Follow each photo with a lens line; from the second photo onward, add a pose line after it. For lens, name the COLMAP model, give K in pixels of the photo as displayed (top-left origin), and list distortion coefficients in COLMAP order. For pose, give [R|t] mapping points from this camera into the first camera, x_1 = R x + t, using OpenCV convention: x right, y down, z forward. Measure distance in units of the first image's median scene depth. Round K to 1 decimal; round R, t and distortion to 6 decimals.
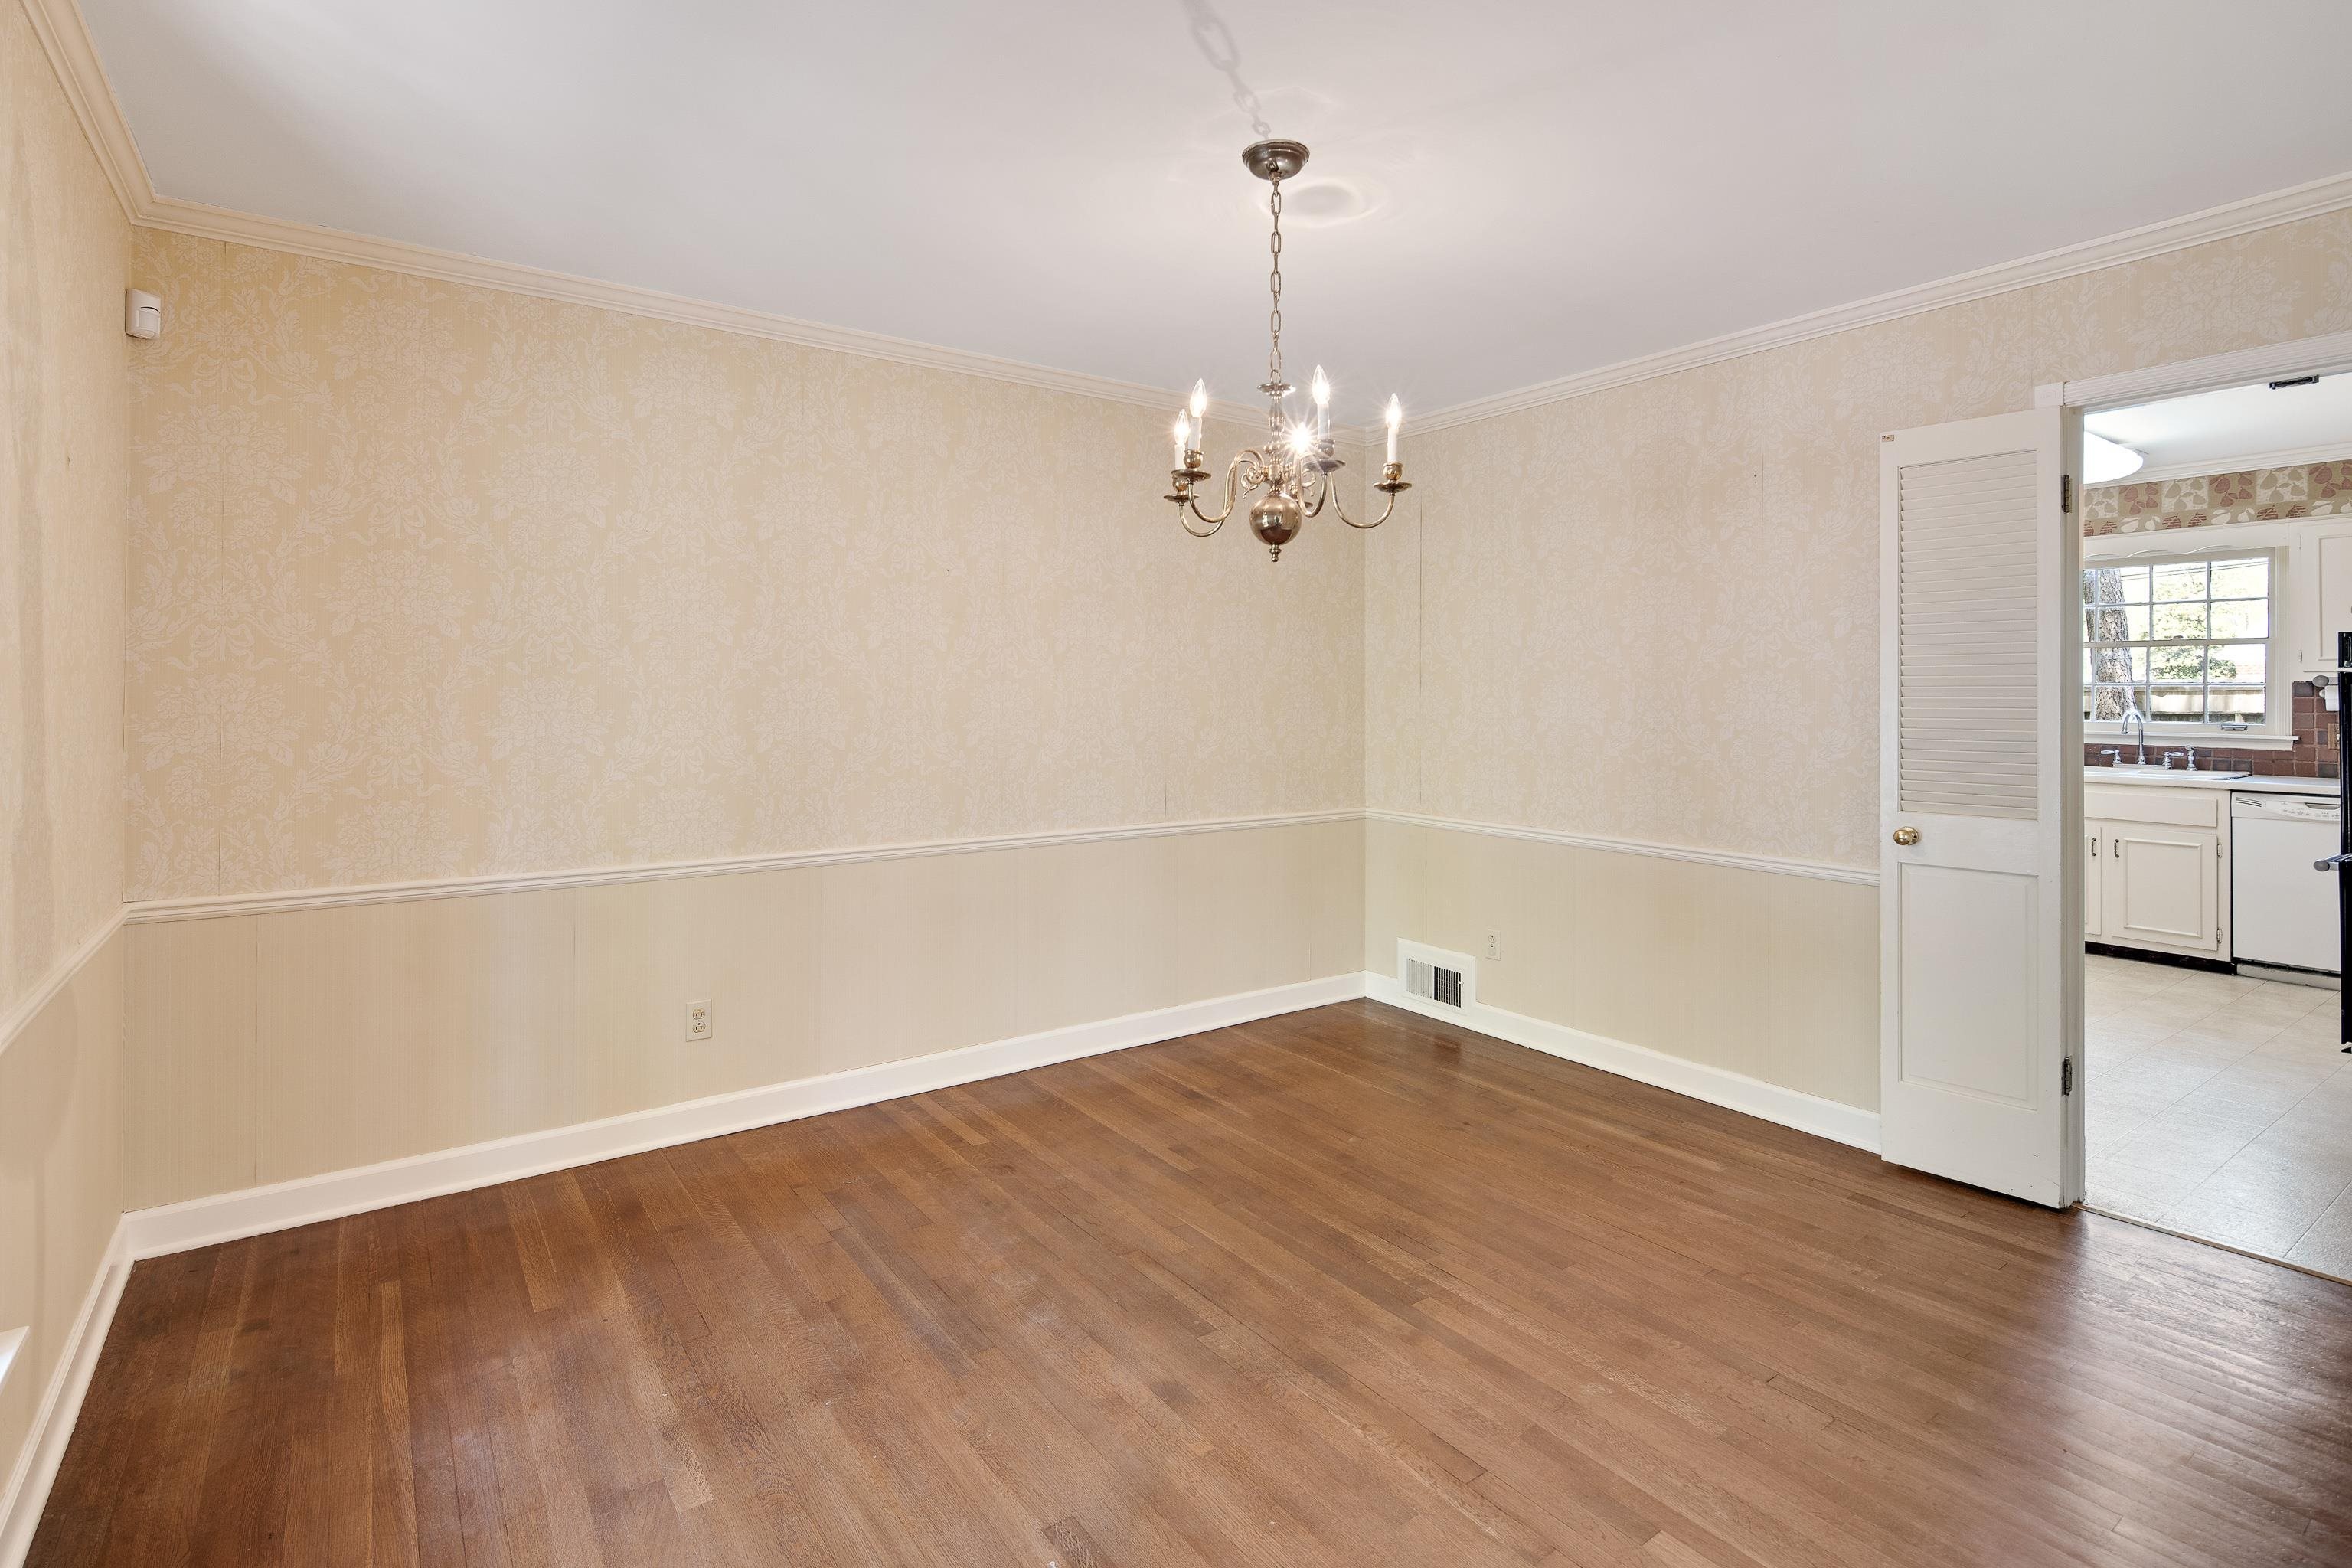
lens RADIAL K [[1141.0, 0, 1144.0], [0, 1141.0, 688.9], [0, 0, 1]] dist [0.002101, -0.003172]
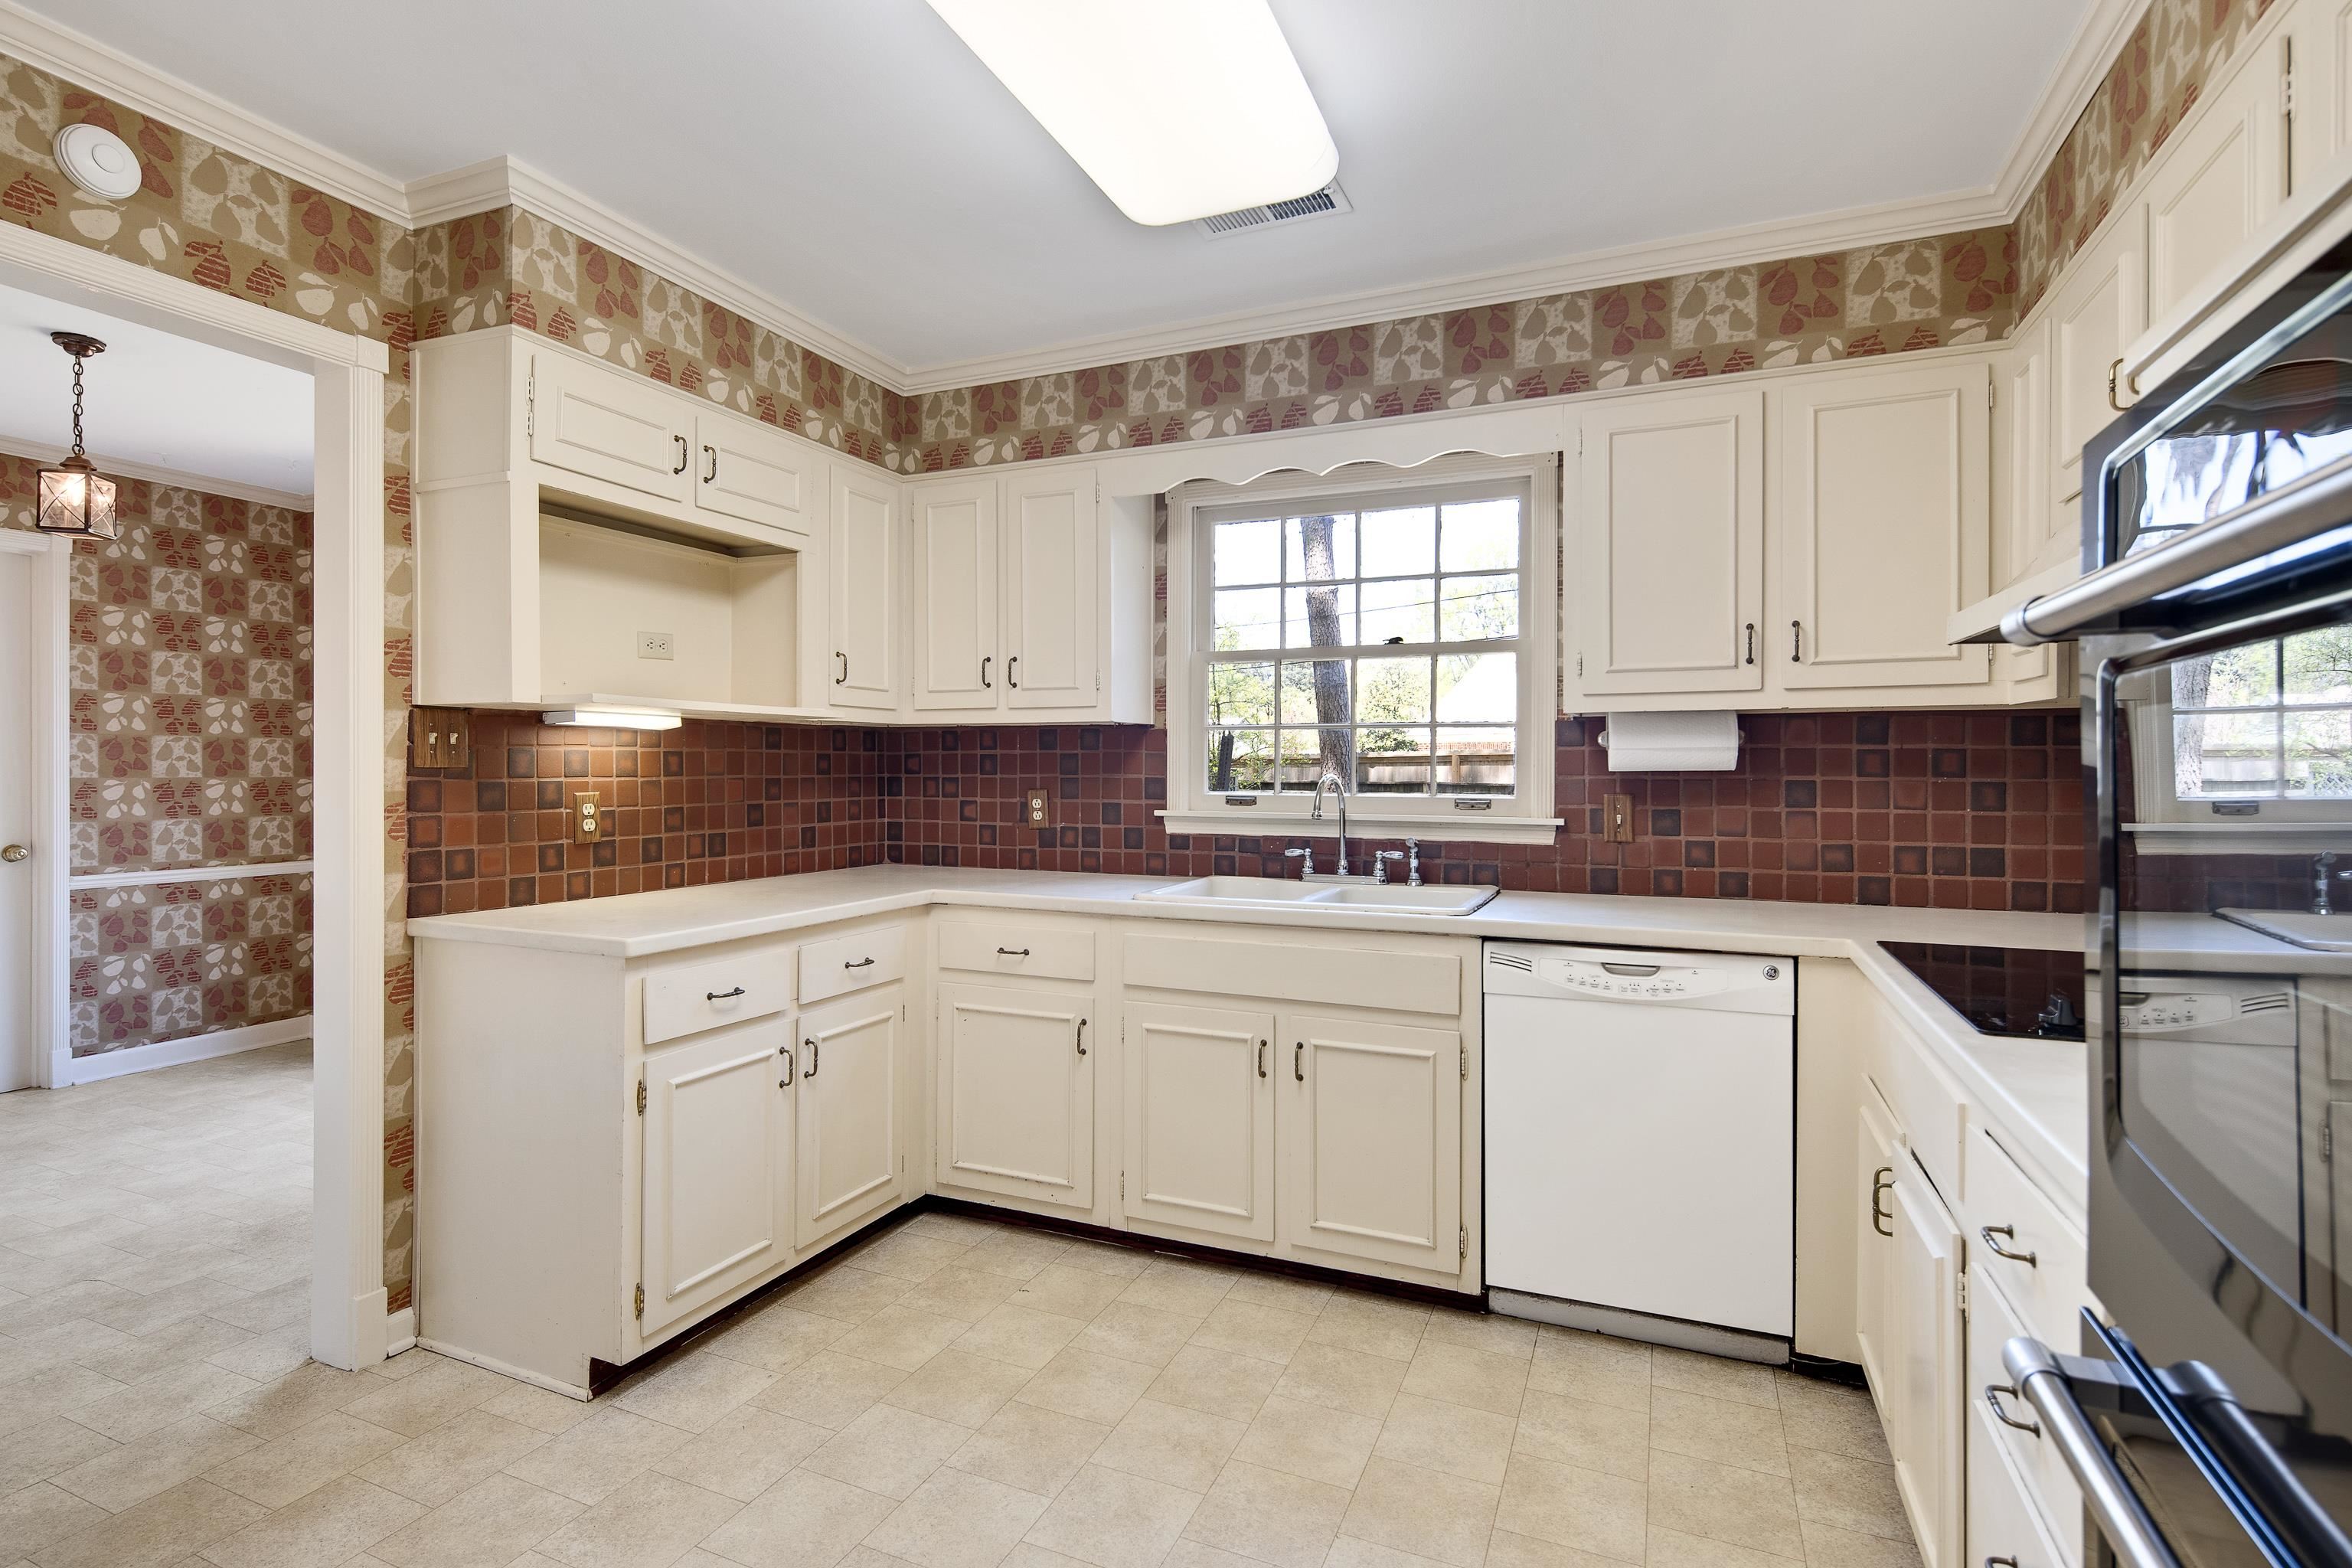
lens RADIAL K [[1141.0, 0, 1167.0], [0, 1141.0, 770.5], [0, 0, 1]] dist [0.002101, -0.003172]
pose [[0.851067, -0.001501, 0.525054, 0.547801], [-0.002379, 0.999975, 0.006714, 0.014894], [-0.525051, -0.006964, 0.851042, 0.615749]]
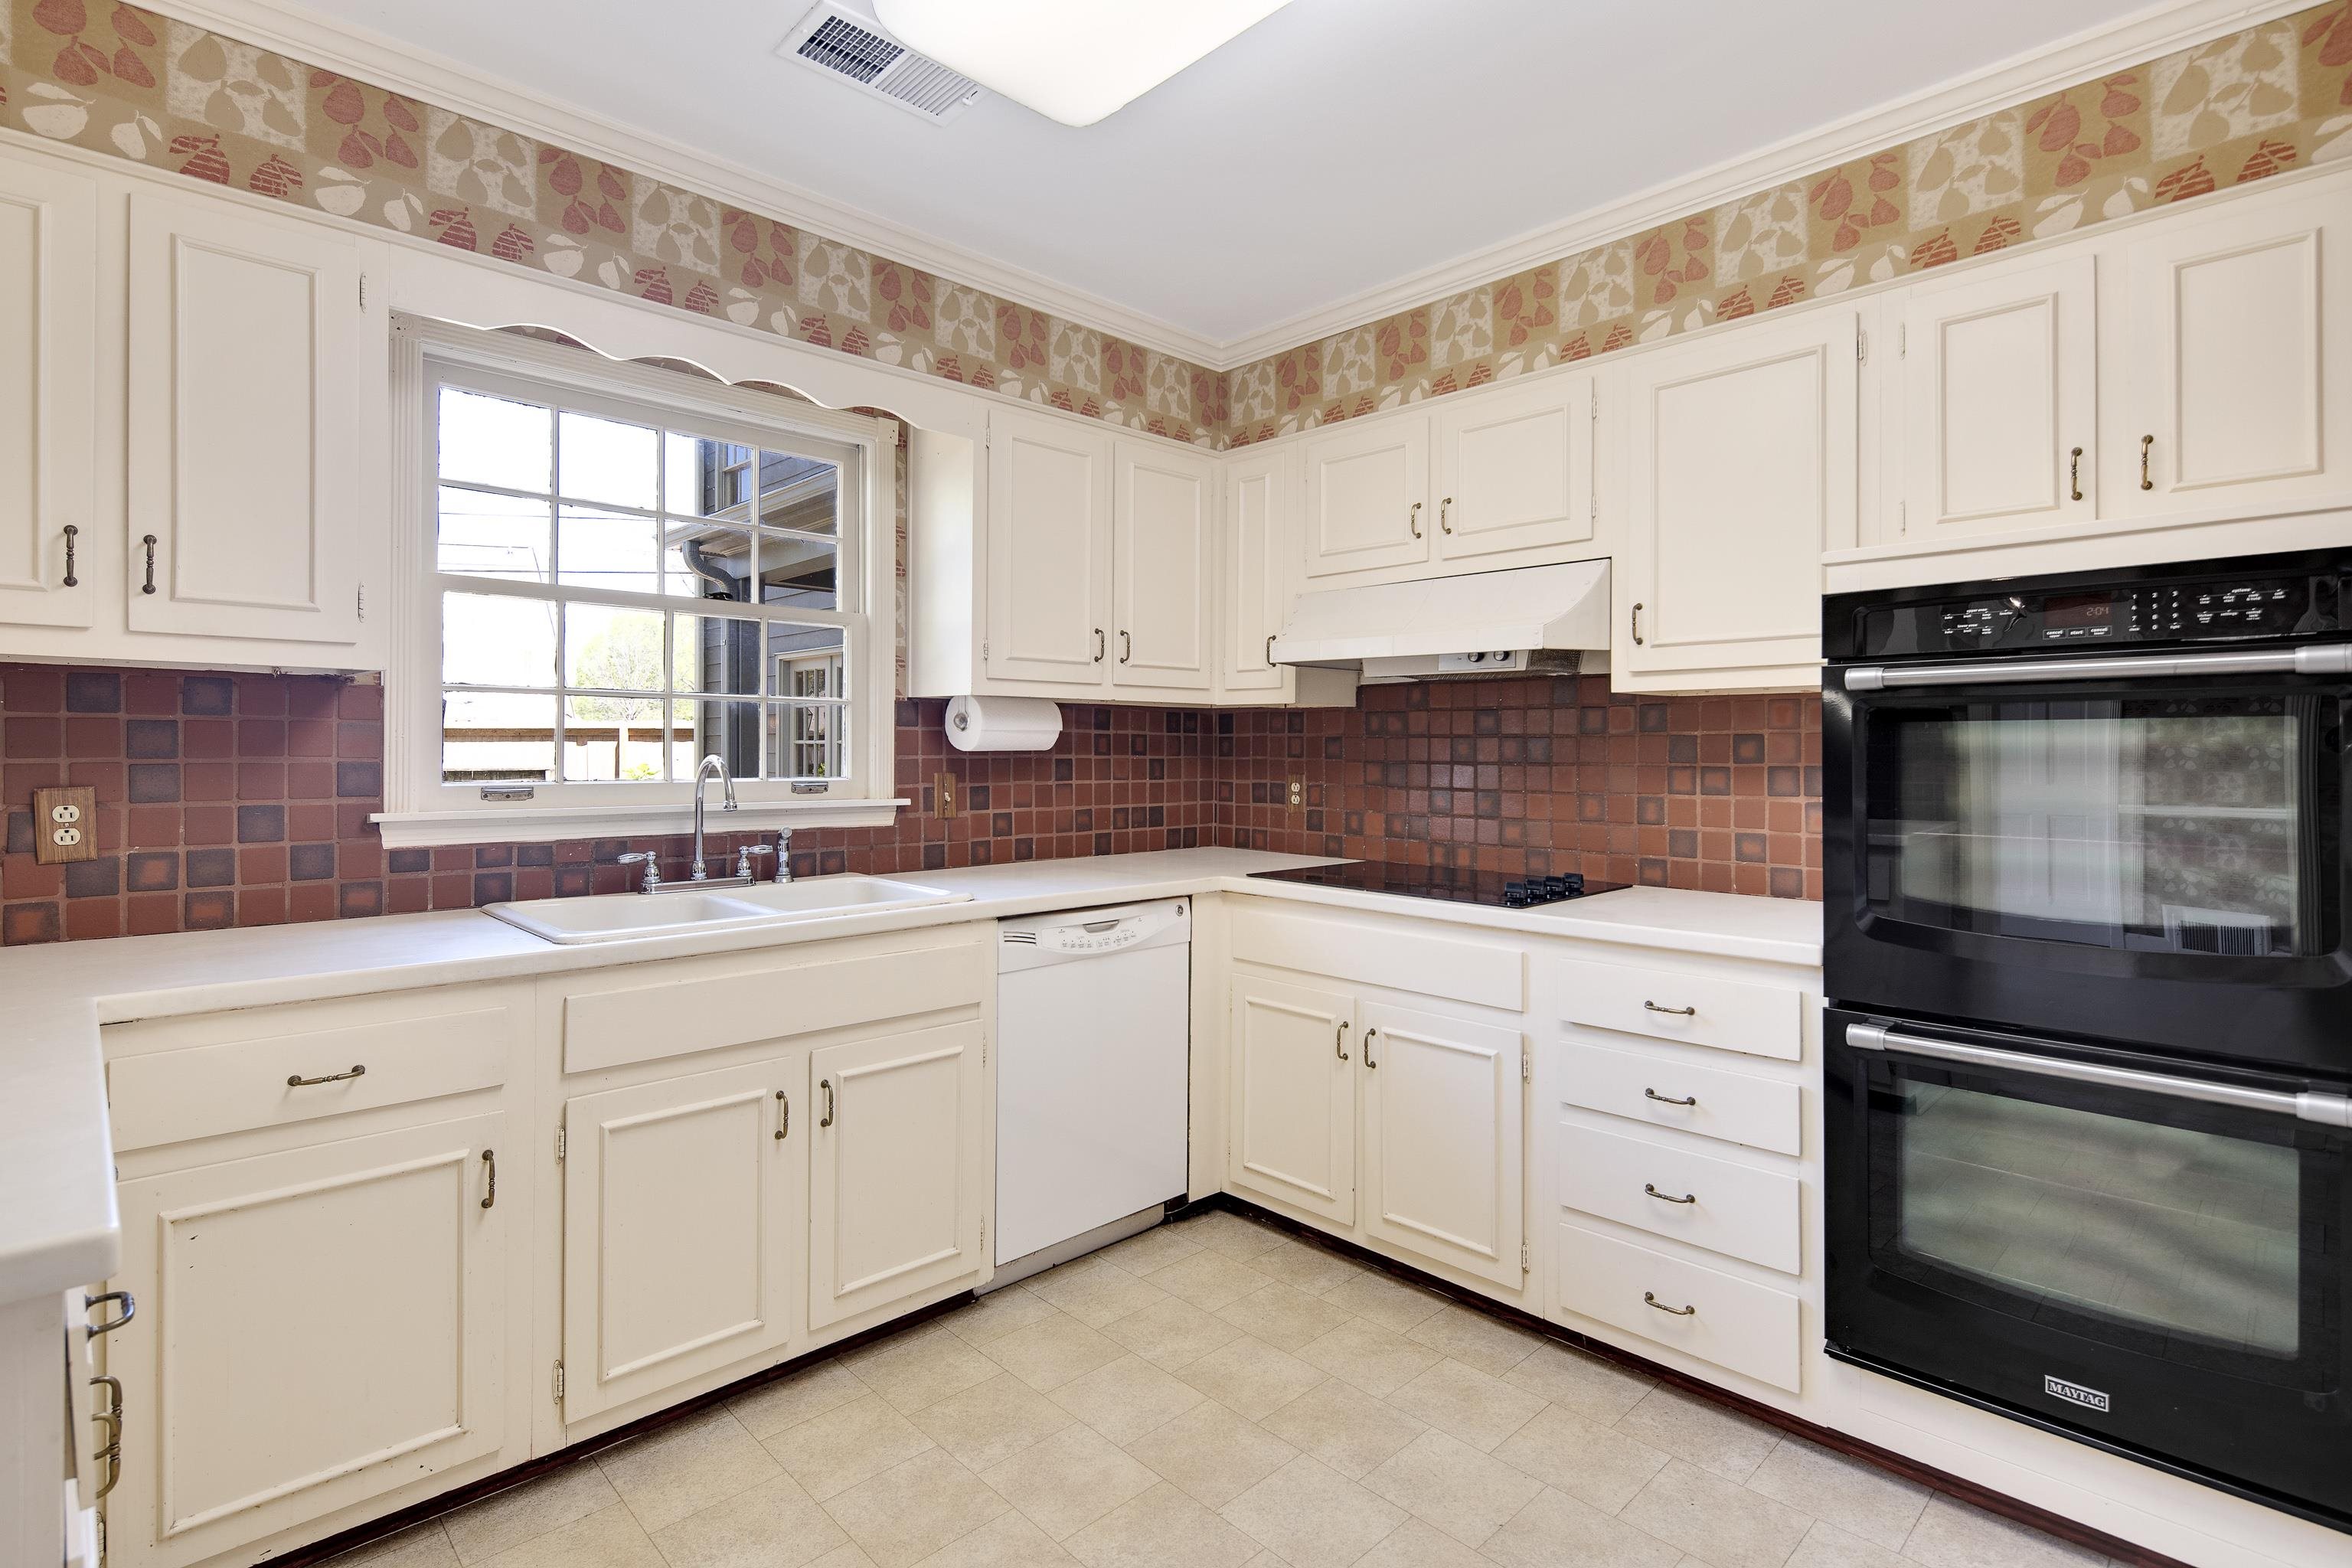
lens RADIAL K [[1141.0, 0, 1150.5], [0, 1141.0, 749.4], [0, 0, 1]] dist [0.002101, -0.003172]
pose [[-0.160102, 0.000799, 0.987100, 0.440160], [-0.005655, 0.999983, -0.001727, 0.017767], [-0.987084, -0.005859, -0.160094, 0.941038]]
